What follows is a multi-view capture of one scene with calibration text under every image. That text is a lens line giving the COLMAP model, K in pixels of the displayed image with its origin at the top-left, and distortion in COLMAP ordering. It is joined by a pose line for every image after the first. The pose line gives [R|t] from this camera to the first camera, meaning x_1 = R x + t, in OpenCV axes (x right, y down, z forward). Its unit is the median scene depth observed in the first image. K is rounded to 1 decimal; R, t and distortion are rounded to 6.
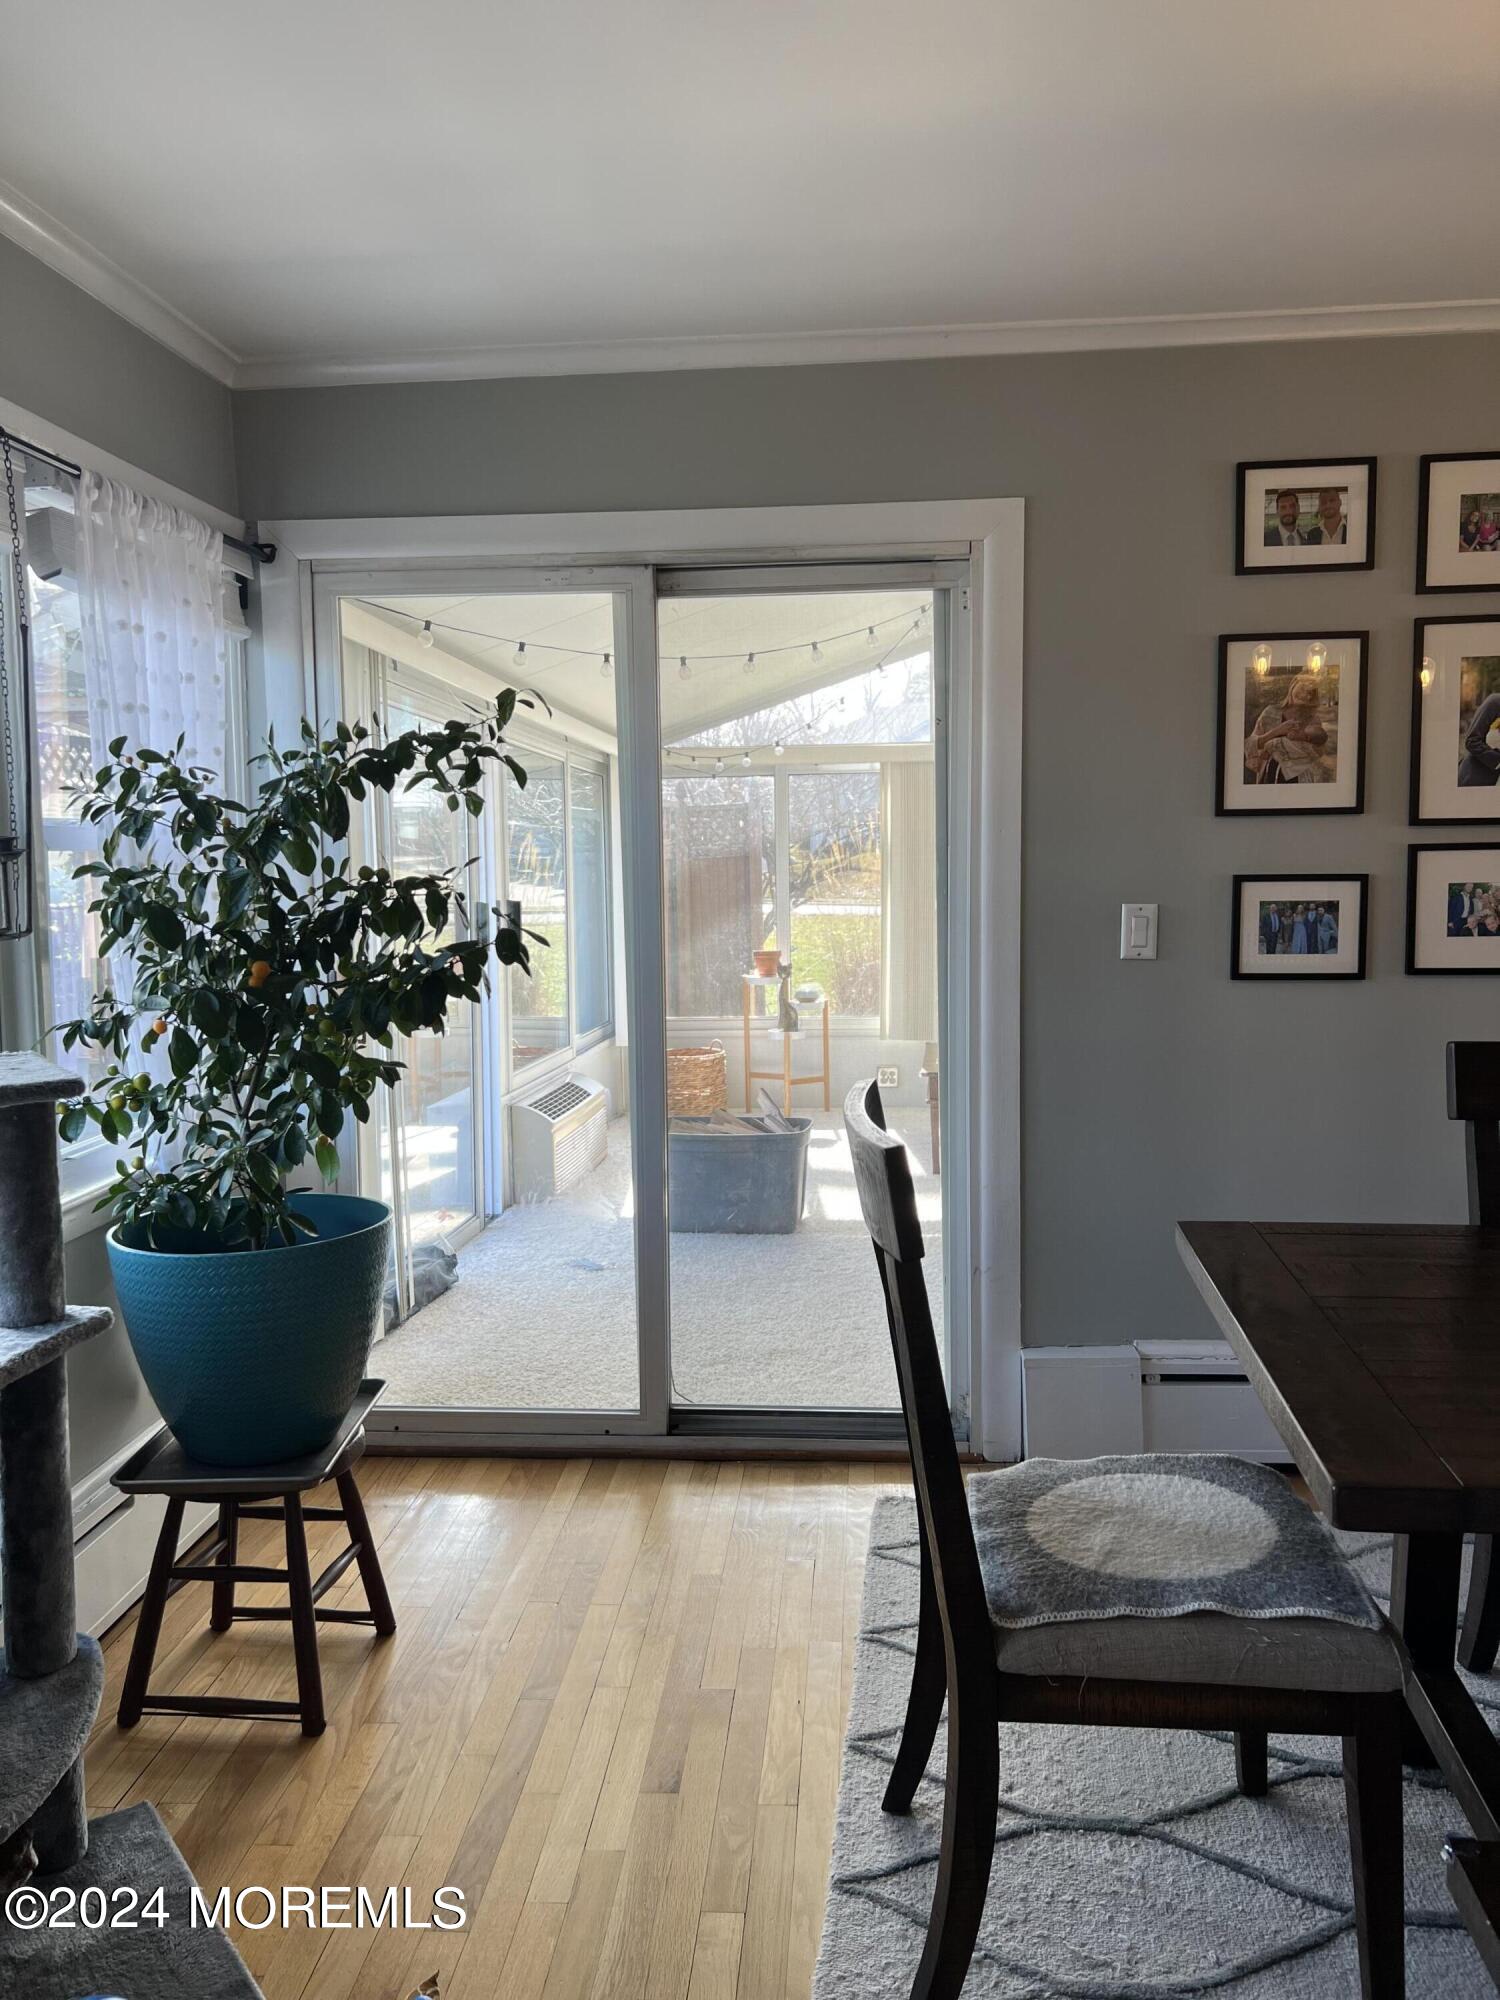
lens RADIAL K [[1501.3, 0, 744.2], [0, 1501.3, 987.6], [0, 0, 1]] dist [0.064296, -0.072864]
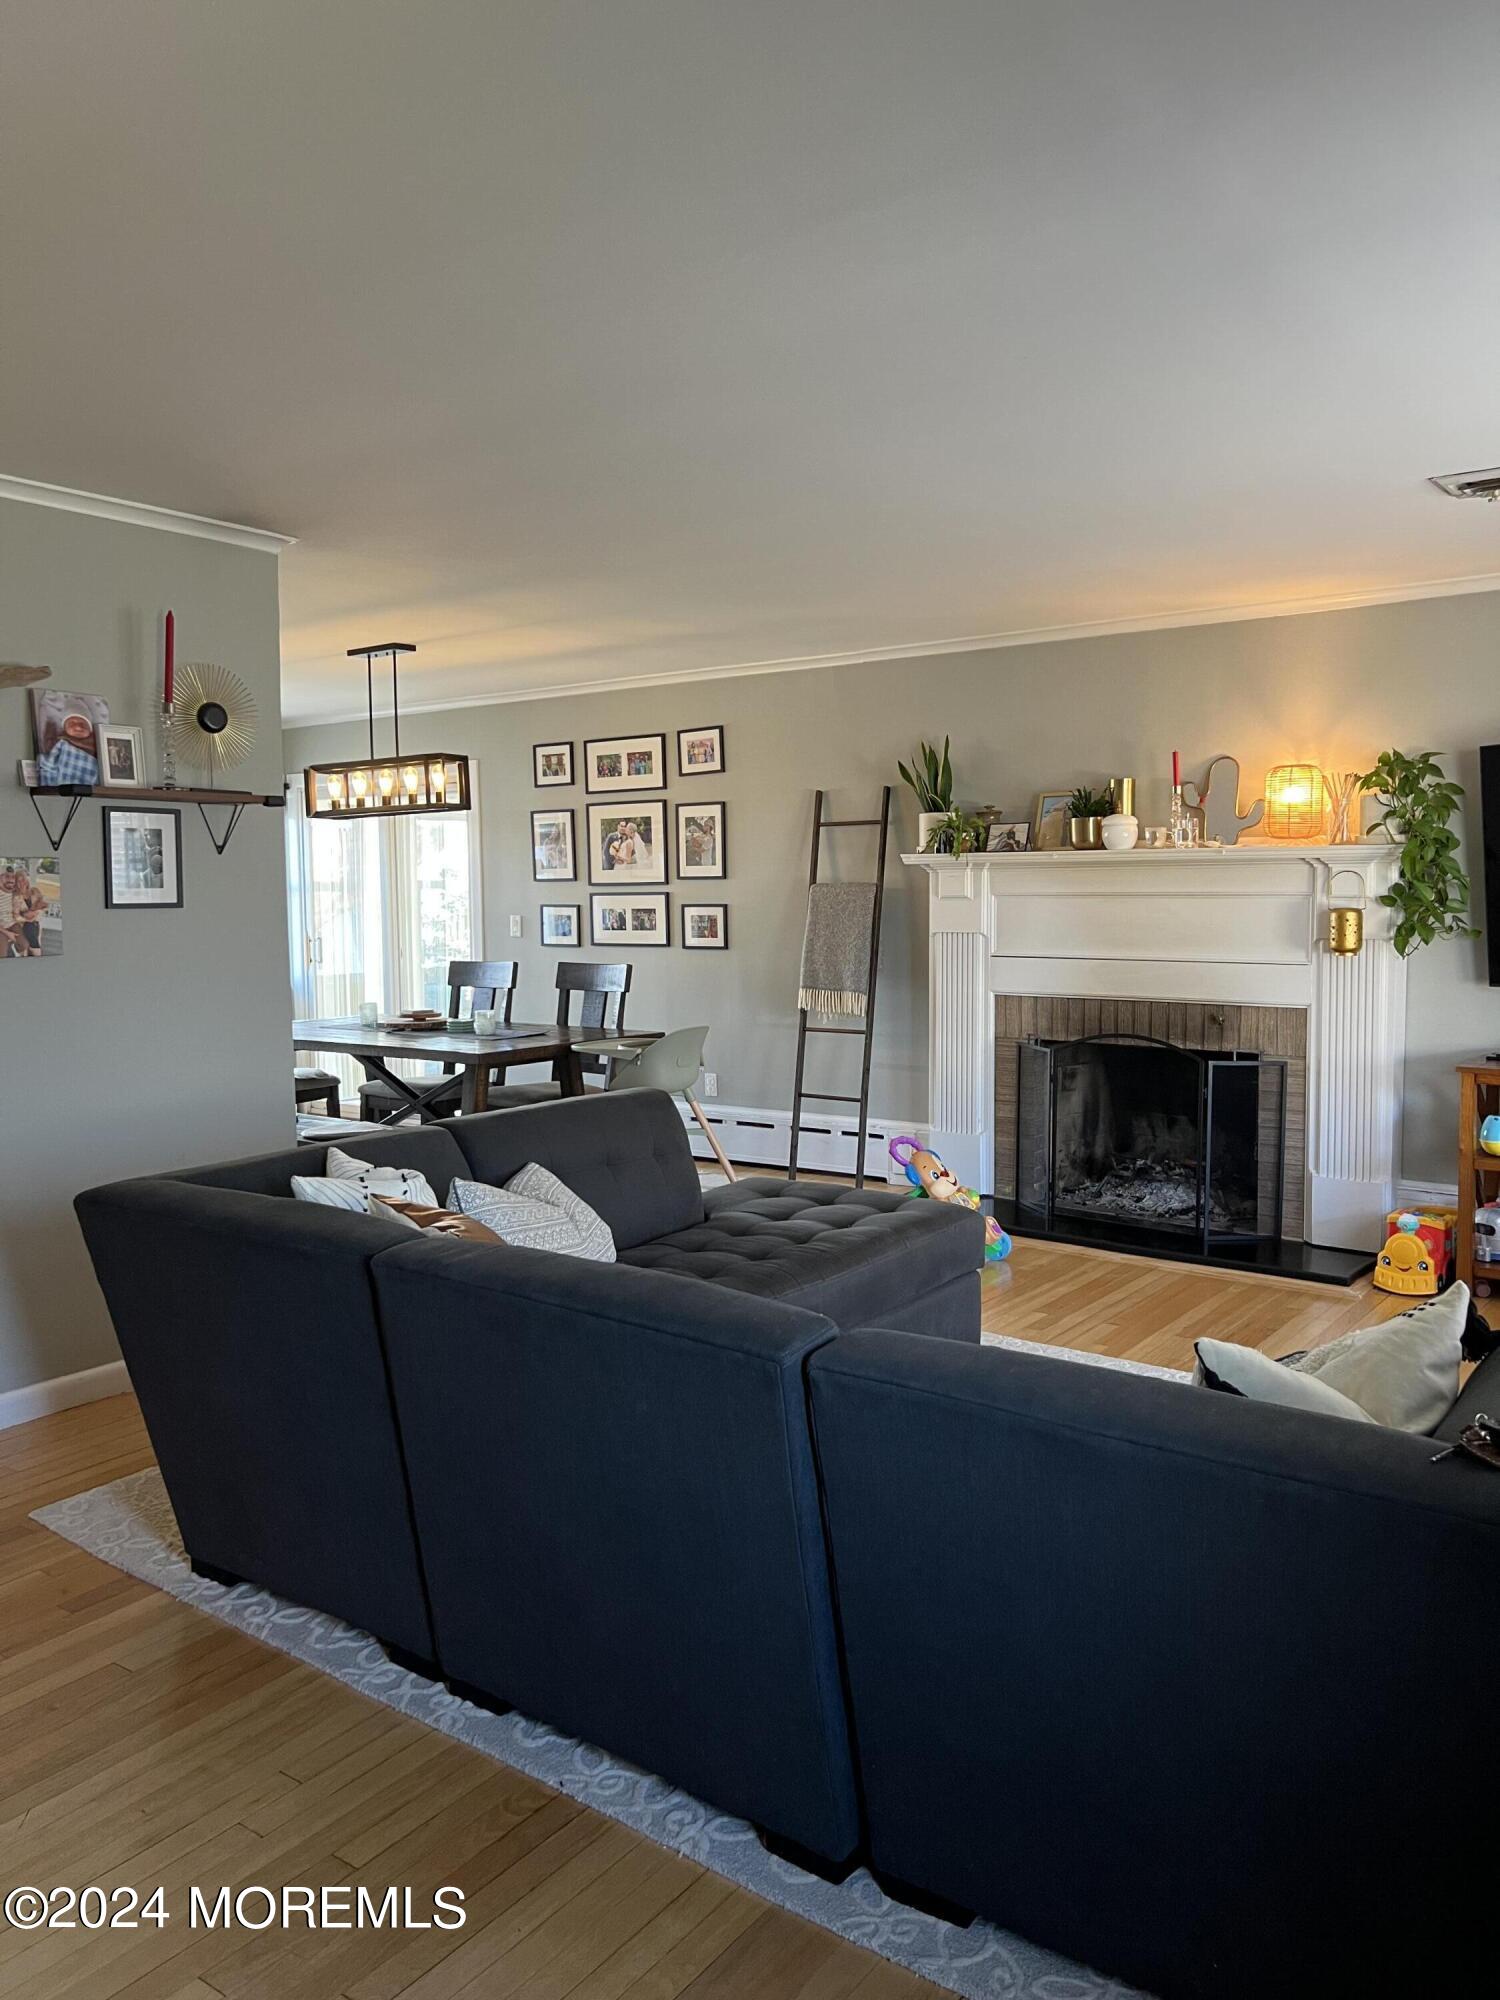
lens RADIAL K [[1501.3, 0, 744.2], [0, 1501.3, 987.6], [0, 0, 1]] dist [0.064296, -0.072864]
pose [[0.848123, 0.038740, -0.528382, 1.997254], [-0.032348, 0.999249, 0.021339, 0.000471], [0.528811, -0.001006, 0.848739, -0.984289]]
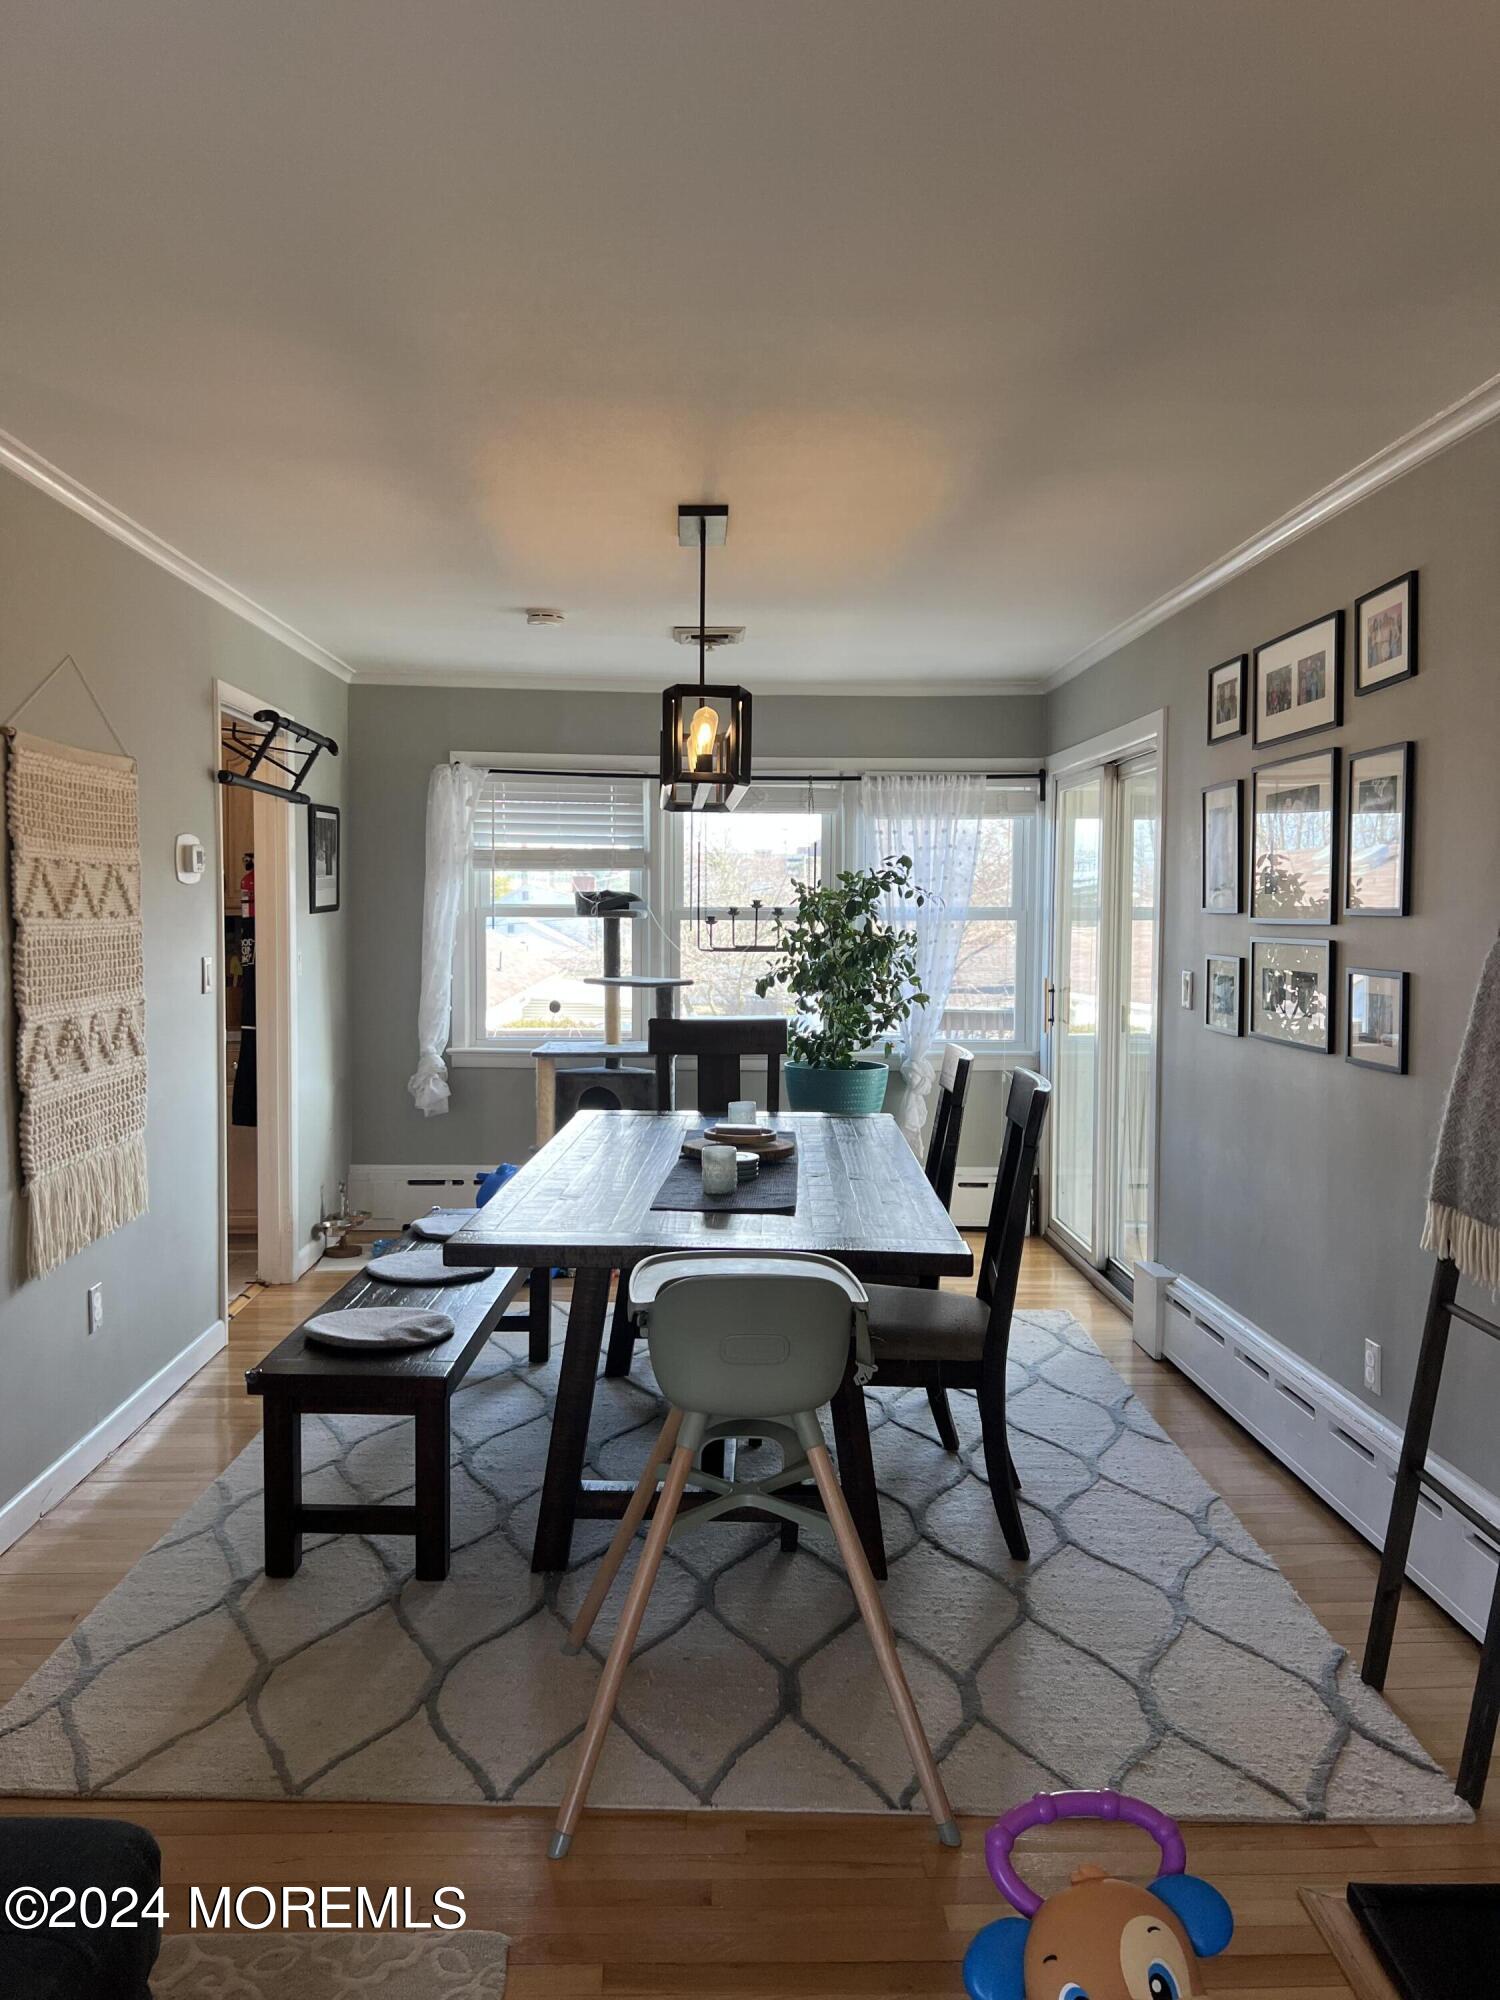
lens RADIAL K [[1501.3, 0, 744.2], [0, 1501.3, 987.6], [0, 0, 1]] dist [0.064296, -0.072864]
pose [[0.107783, 0.070936, -0.991641, 1.724217], [-0.077283, 0.995031, 0.062779, -0.099699], [0.991166, 0.069871, 0.112729, 0.417439]]
